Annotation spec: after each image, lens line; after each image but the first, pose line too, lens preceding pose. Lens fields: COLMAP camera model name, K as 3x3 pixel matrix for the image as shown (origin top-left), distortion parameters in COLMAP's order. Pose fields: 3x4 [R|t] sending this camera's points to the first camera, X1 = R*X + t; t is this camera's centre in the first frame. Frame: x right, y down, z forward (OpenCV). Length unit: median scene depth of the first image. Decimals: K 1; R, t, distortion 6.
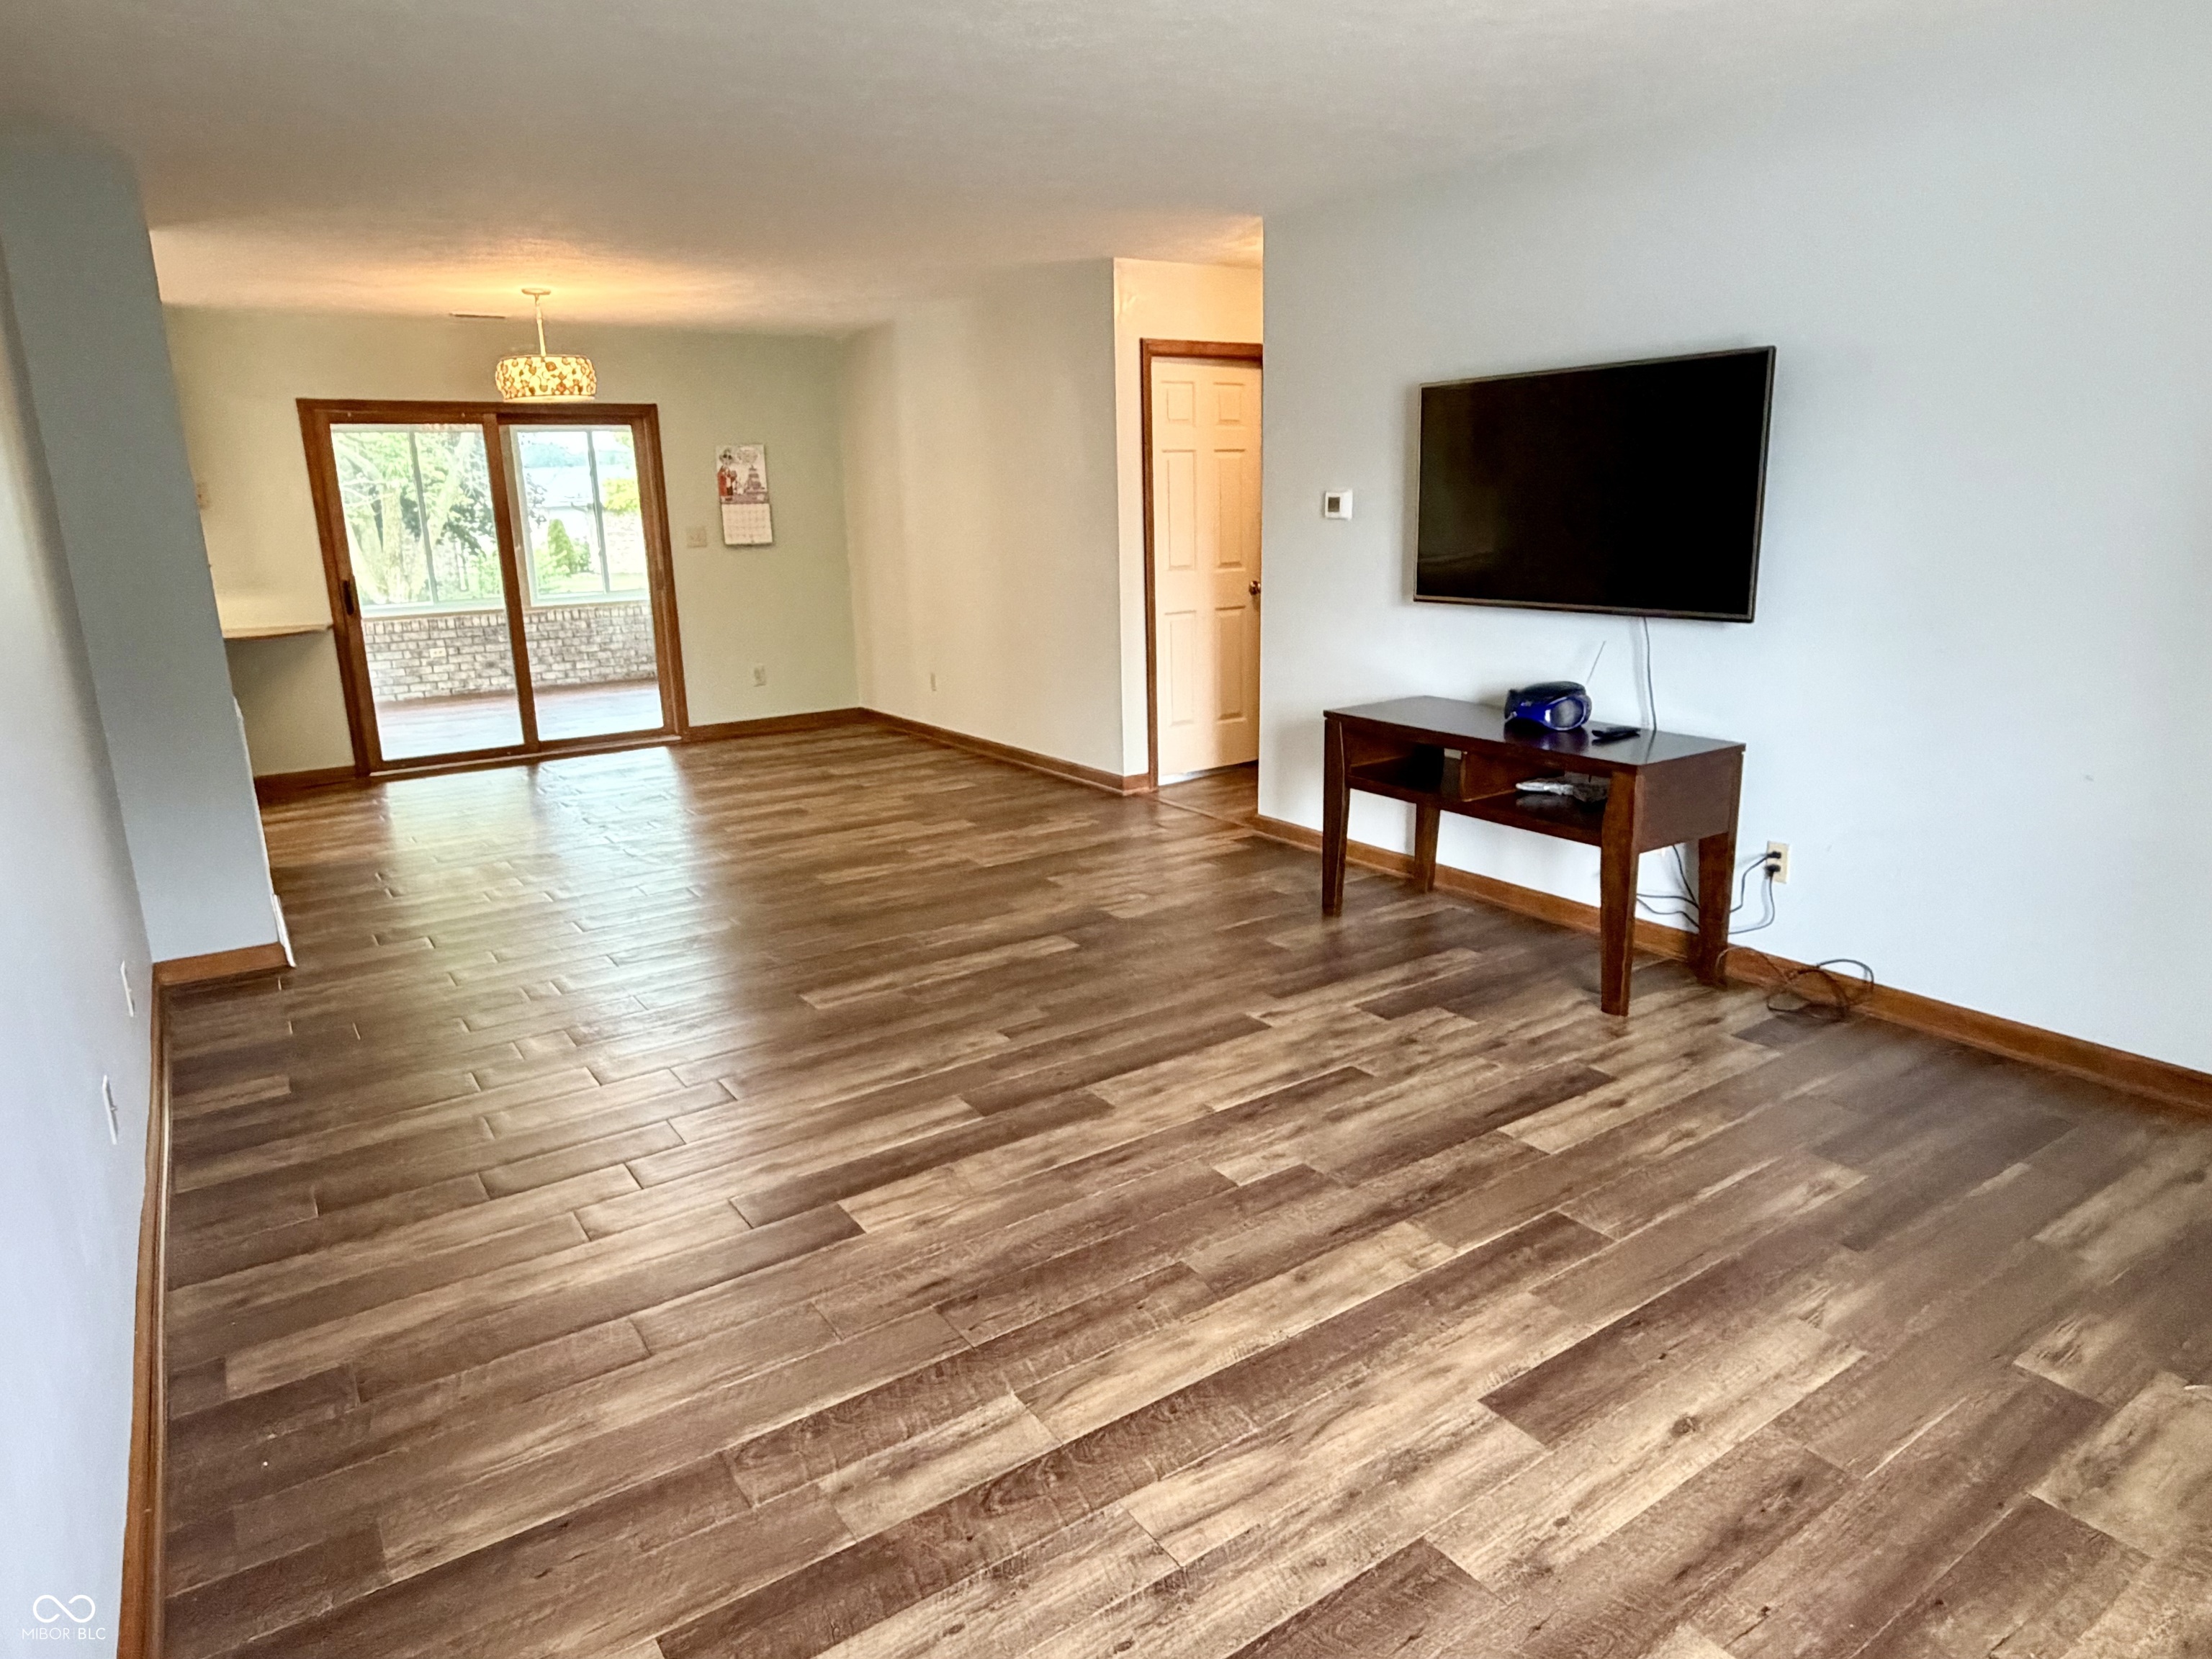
lens RADIAL K [[1359.3, 0, 1098.0], [0, 1359.3, 824.5], [0, 0, 1]] dist [0.000388, -0.002069]
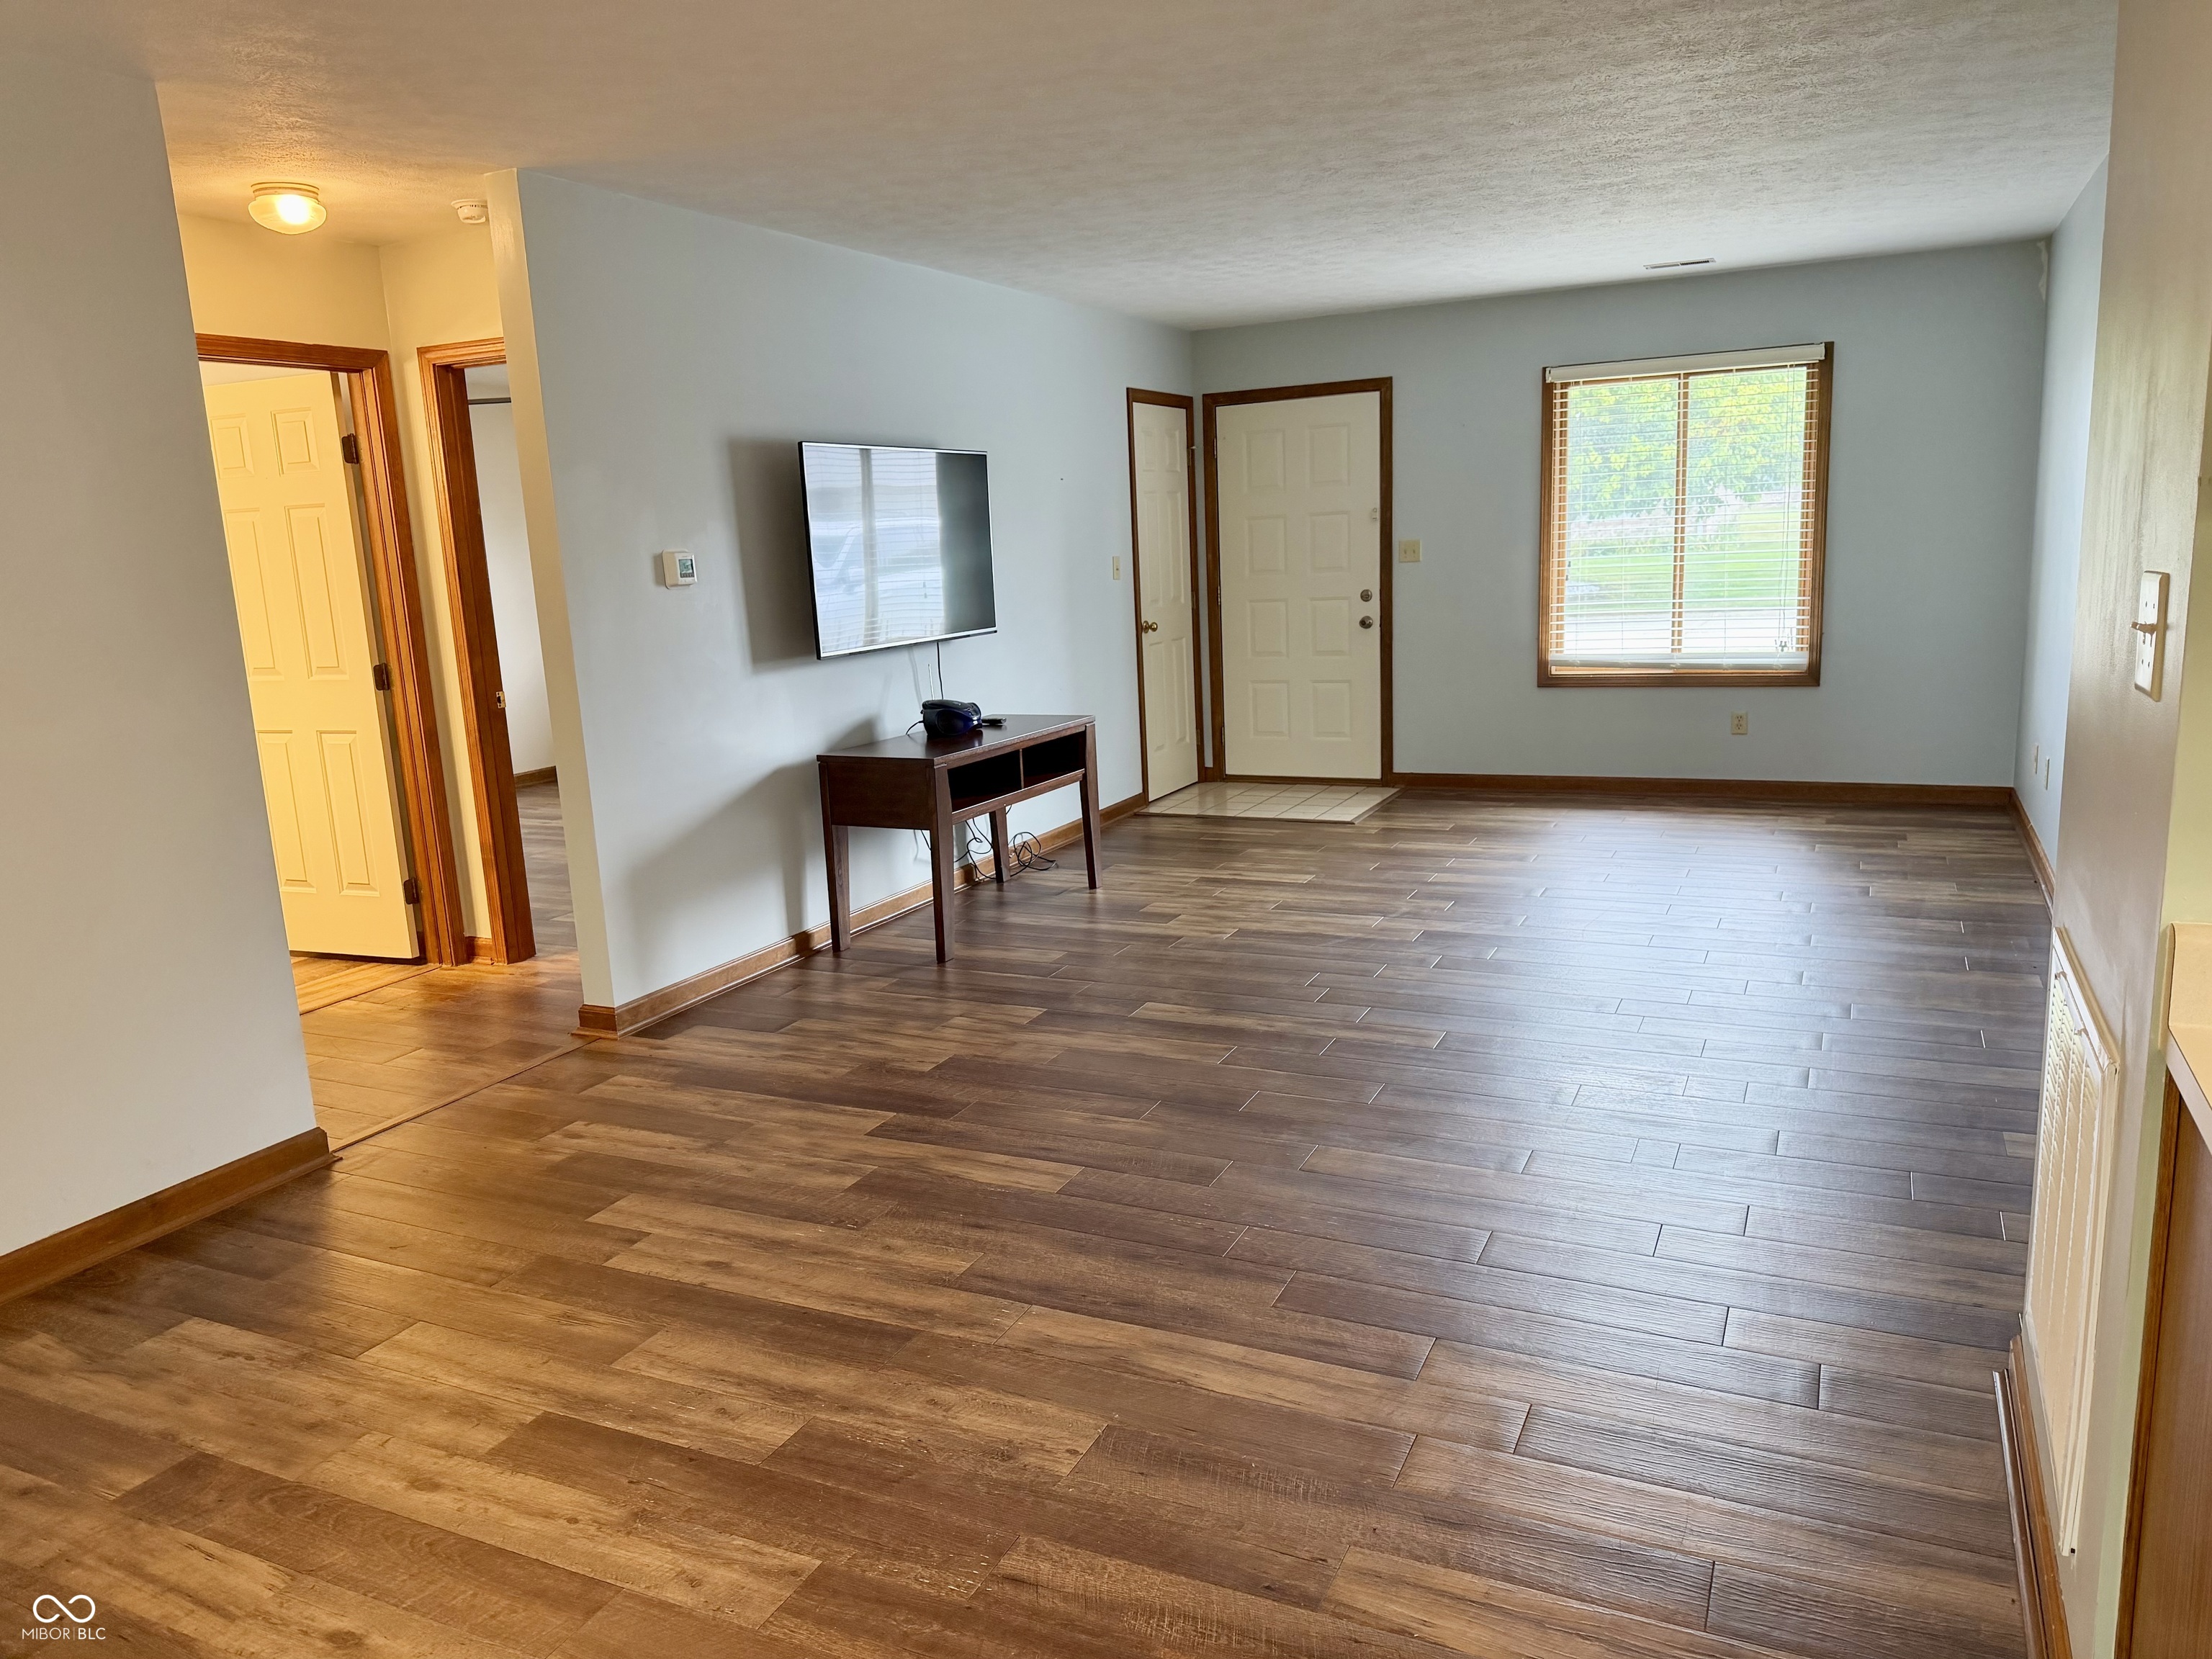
lens RADIAL K [[1561.2, 0, 1090.4], [0, 1561.2, 827.5], [0, 0, 1]] dist [0.054761, -0.063387]
pose [[-0.502477, -0.110330, 0.857522, -1.147223], [0.264204, 0.924787, 0.273799, -0.415940], [-0.823233, 0.364139, -0.435535, 1.858236]]
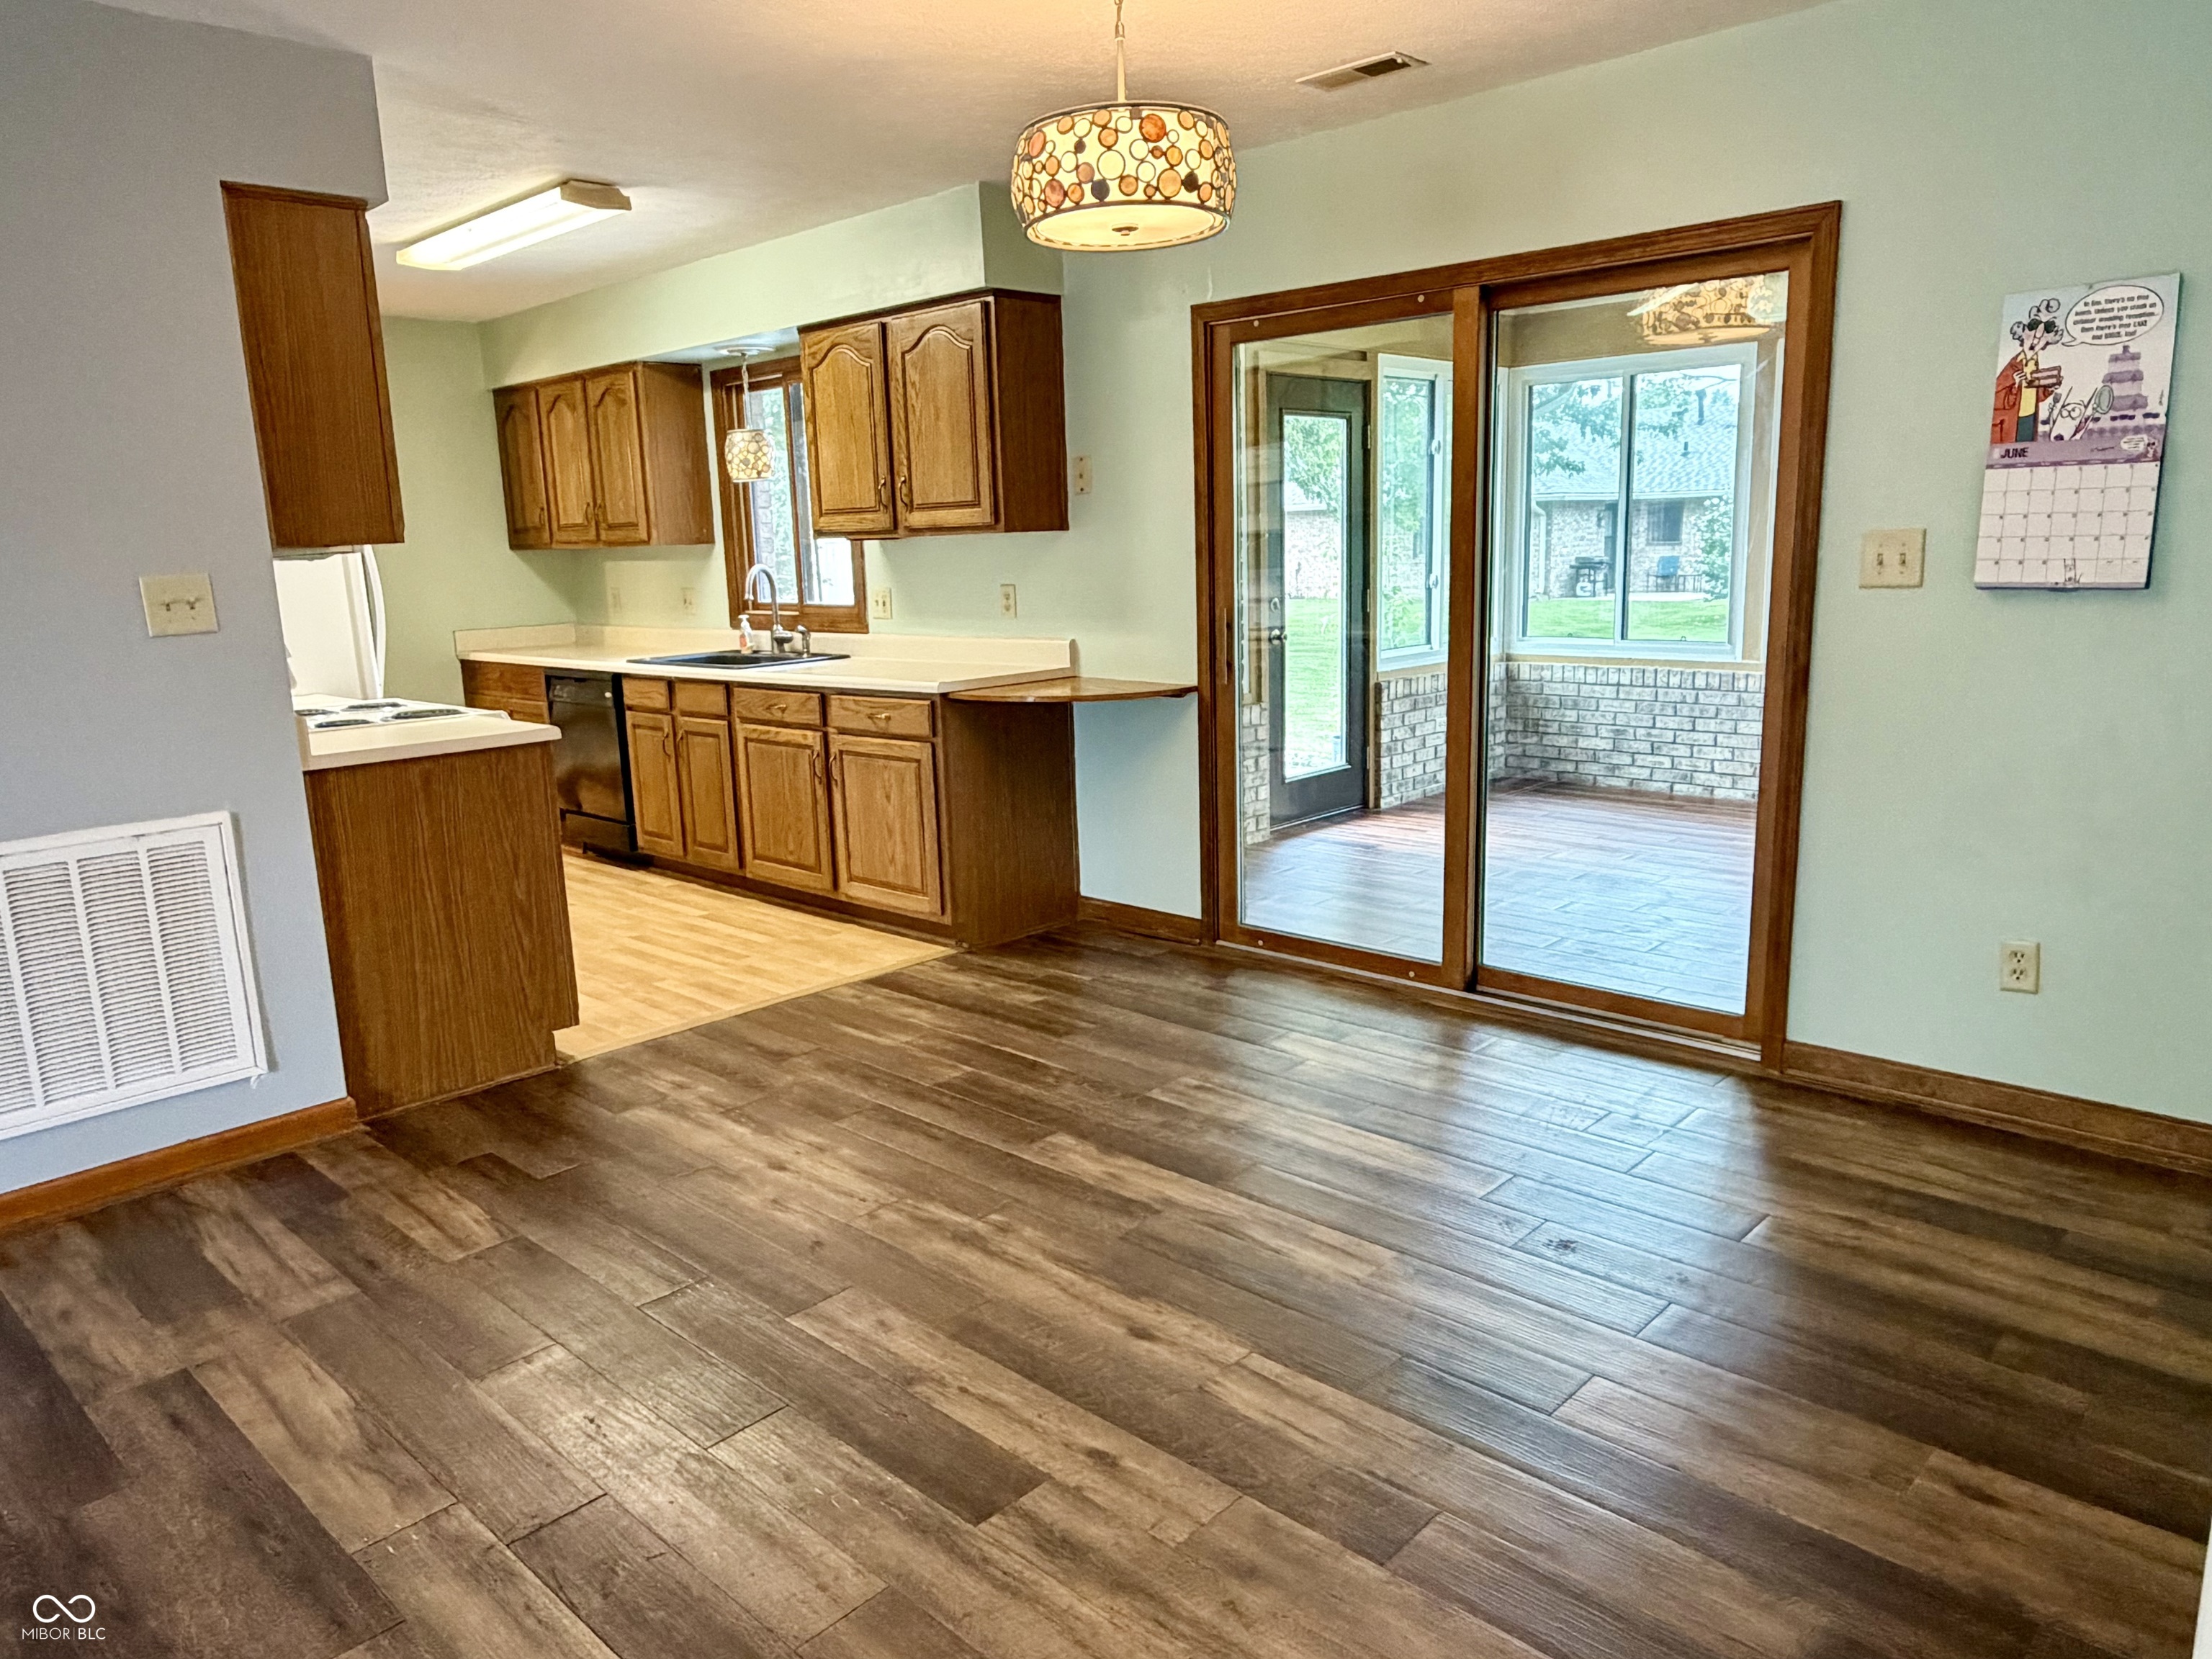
lens RADIAL K [[1483.1, 0, 1096.4], [0, 1483.1, 828.3], [0, 0, 1]] dist [0.003113, 0.000601]
pose [[0.218567, 0.211682, -0.952586, 0.124147], [-0.208867, 0.963713, 0.166231, -0.392902], [0.953207, 0.162631, 0.254849, 1.695394]]
